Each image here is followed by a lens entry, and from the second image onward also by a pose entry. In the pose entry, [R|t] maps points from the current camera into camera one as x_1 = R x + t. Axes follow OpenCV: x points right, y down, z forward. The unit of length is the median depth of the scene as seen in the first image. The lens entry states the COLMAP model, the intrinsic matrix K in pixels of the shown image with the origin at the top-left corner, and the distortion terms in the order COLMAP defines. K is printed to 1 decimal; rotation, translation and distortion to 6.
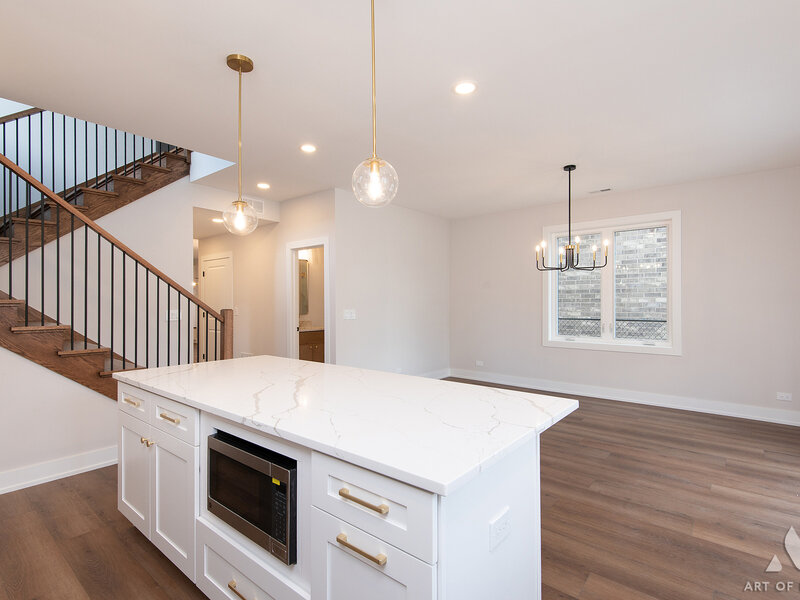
lens RADIAL K [[403.5, 0, 400.0], [0, 403.5, 300.0], [0, 0, 1]] dist [0.000539, -0.001702]
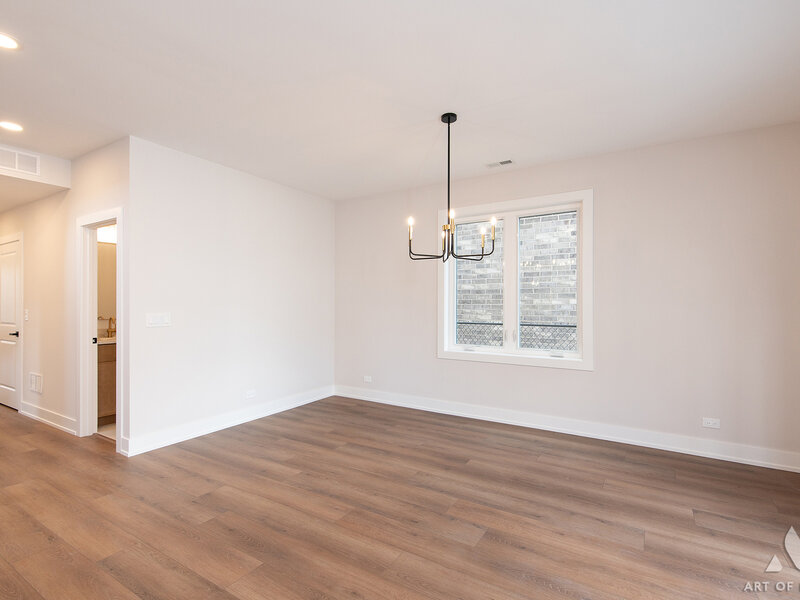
lens RADIAL K [[403.5, 0, 400.0], [0, 403.5, 300.0], [0, 0, 1]] dist [0.000539, -0.001702]
pose [[0.990230, 0.005057, 0.139352, 0.194730], [-0.004272, 0.999973, -0.005933, 0.004165], [-0.139378, 0.005279, 0.990225, 0.245830]]
